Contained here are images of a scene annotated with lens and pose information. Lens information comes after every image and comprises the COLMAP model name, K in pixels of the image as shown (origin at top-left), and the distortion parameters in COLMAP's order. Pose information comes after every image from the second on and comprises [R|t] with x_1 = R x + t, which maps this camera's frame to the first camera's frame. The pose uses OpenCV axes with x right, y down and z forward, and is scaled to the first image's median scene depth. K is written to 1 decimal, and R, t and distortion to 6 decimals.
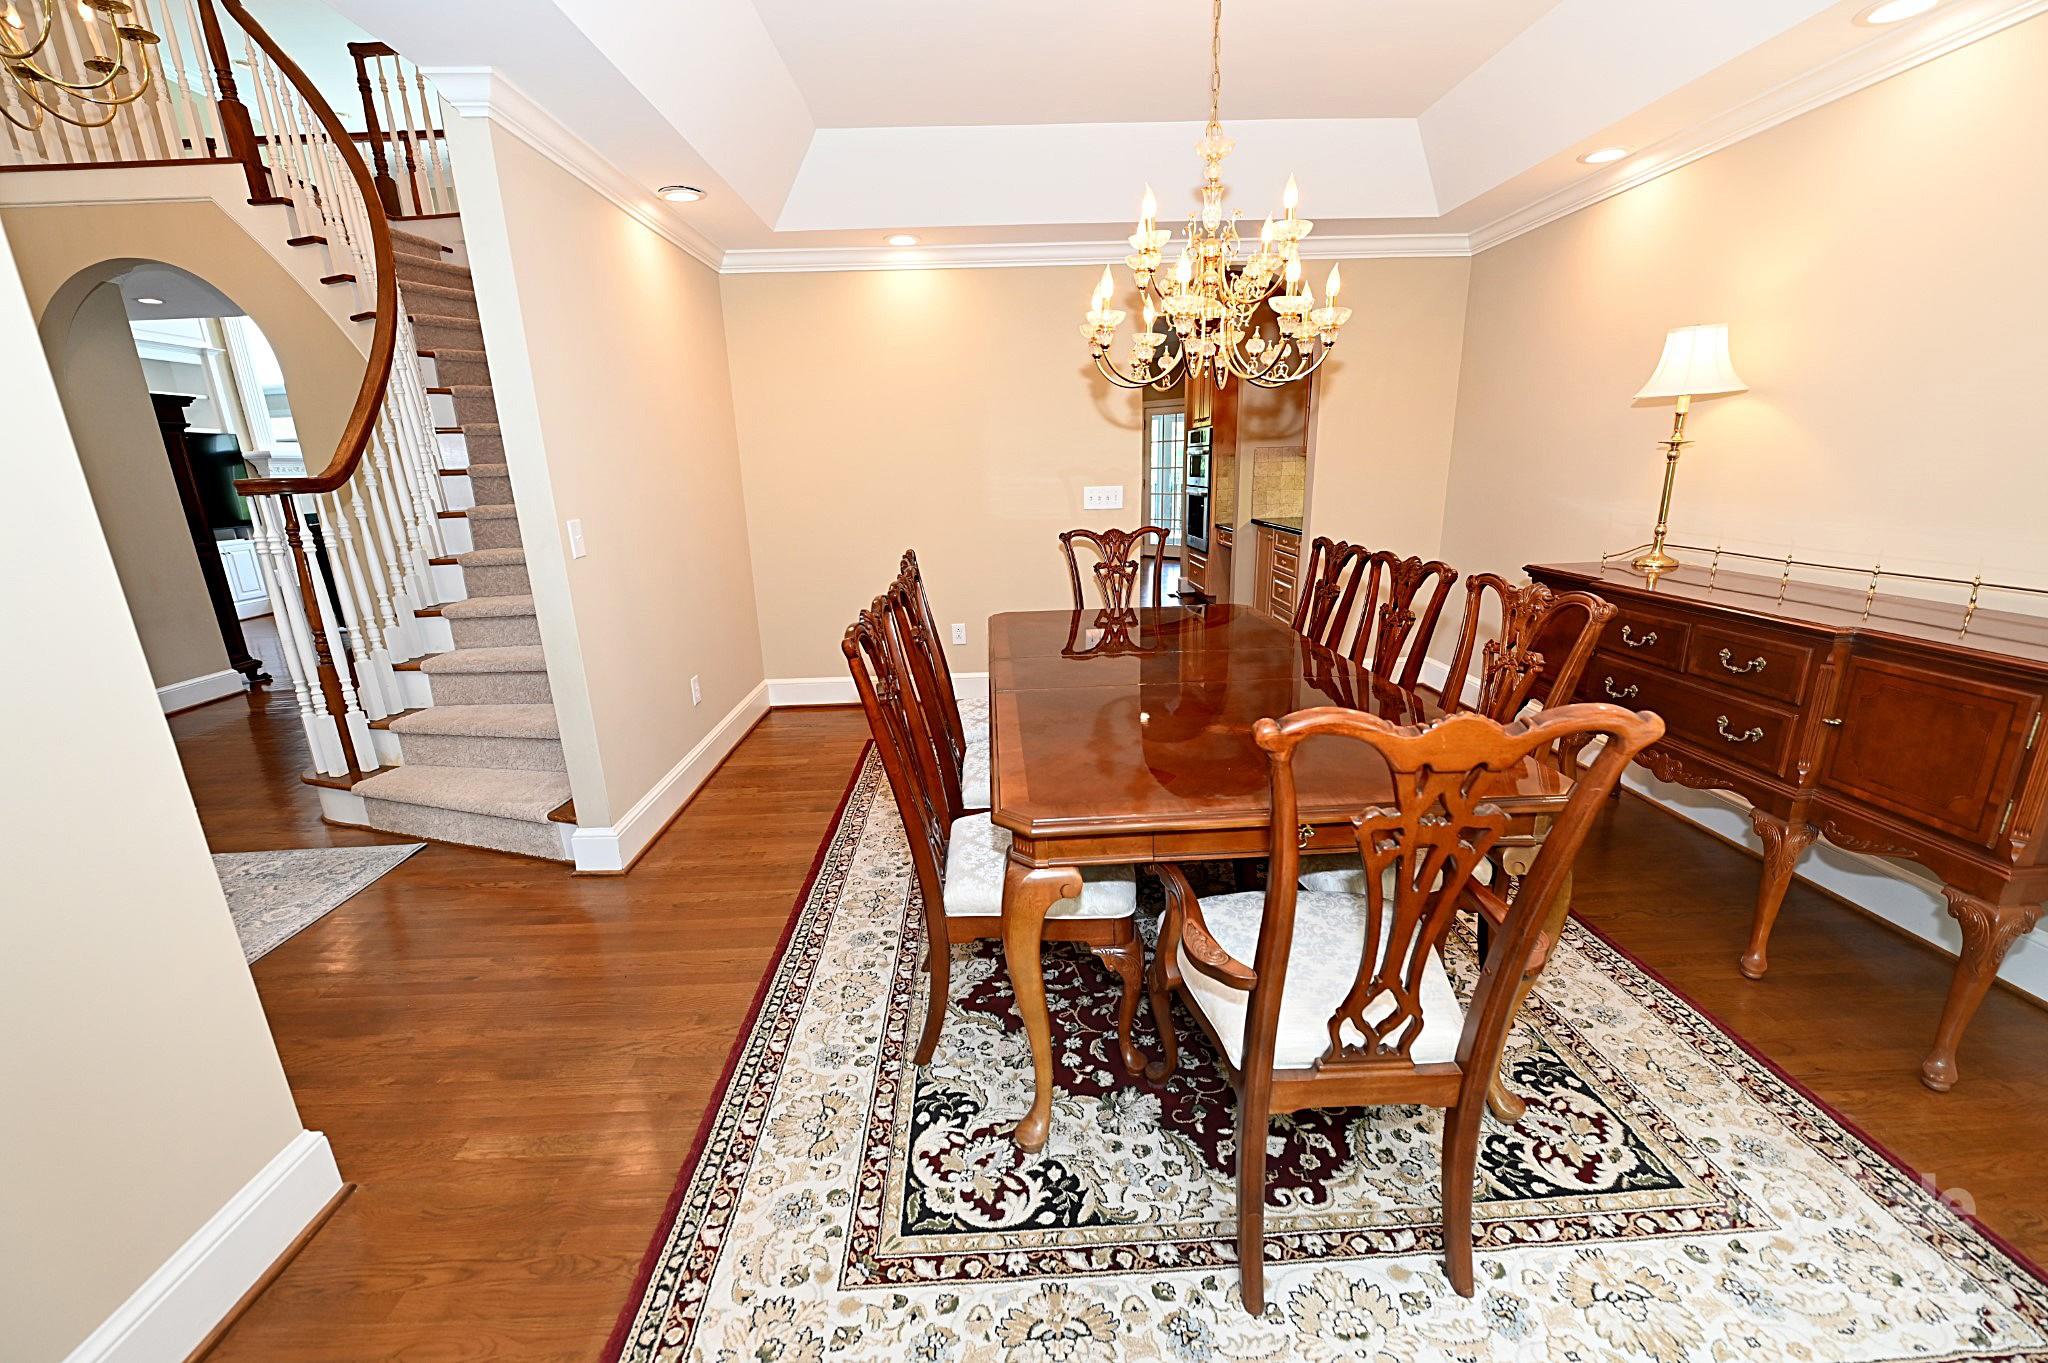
lens RADIAL K [[814.9, 0, 1016.6], [0, 814.9, 687.8], [0, 0, 1]] dist [-0.005080, -0.000691]
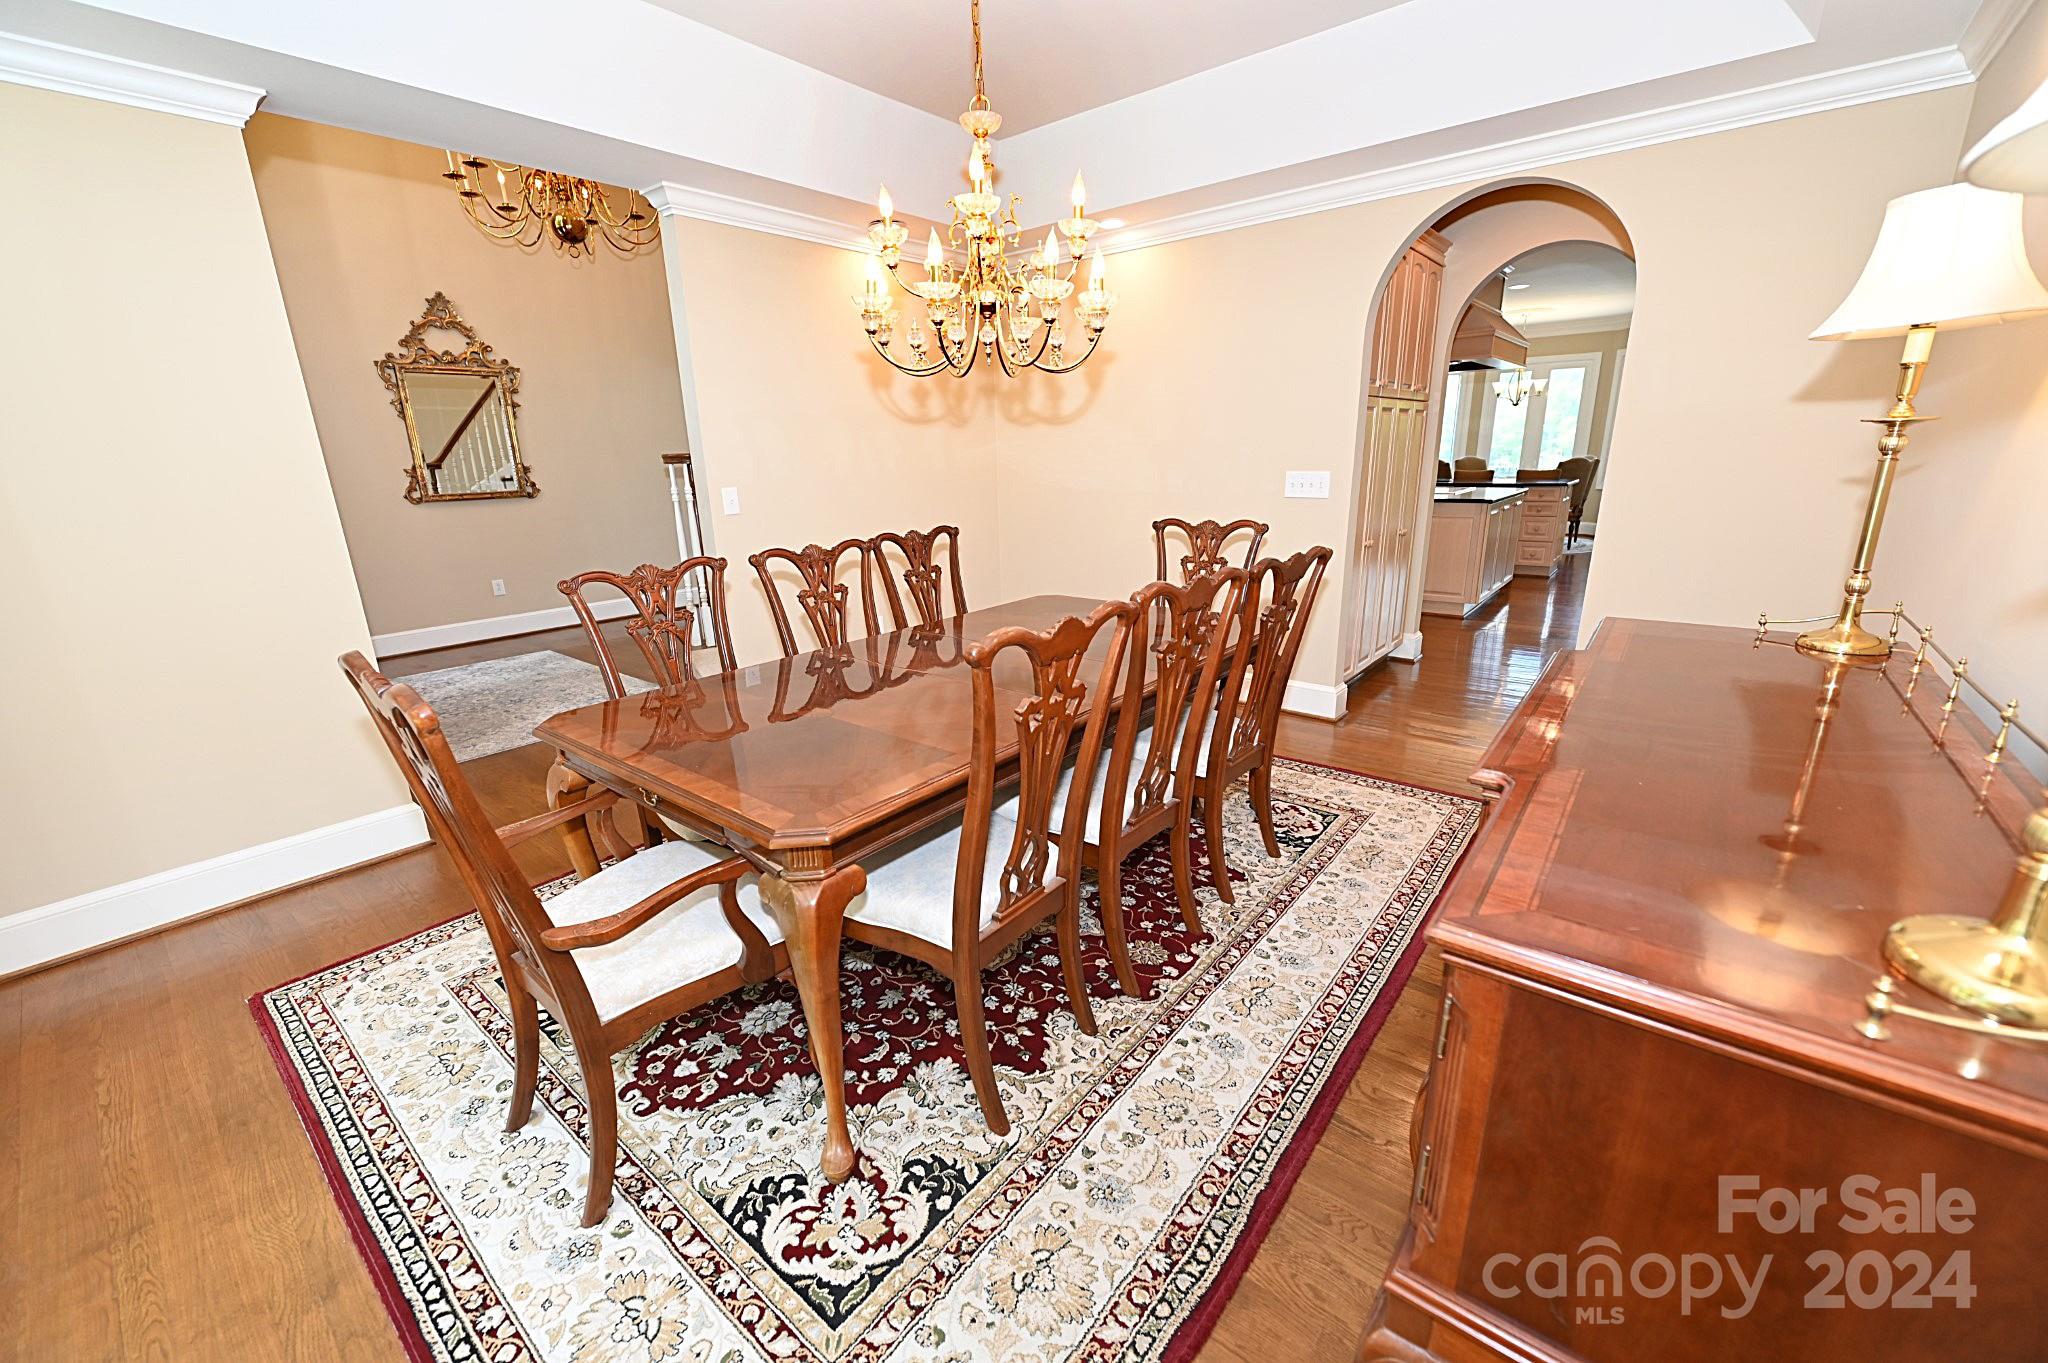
lens RADIAL K [[808.3, 0, 1025.3], [0, 808.3, 685.0], [0, 0, 1]] dist [-0.005766, -0.000397]
pose [[0.740450, 0.193196, -0.643746, 1.056432], [-0.169130, 0.980535, 0.099733, -0.129617], [0.650484, 0.035029, 0.758712, 0.352931]]
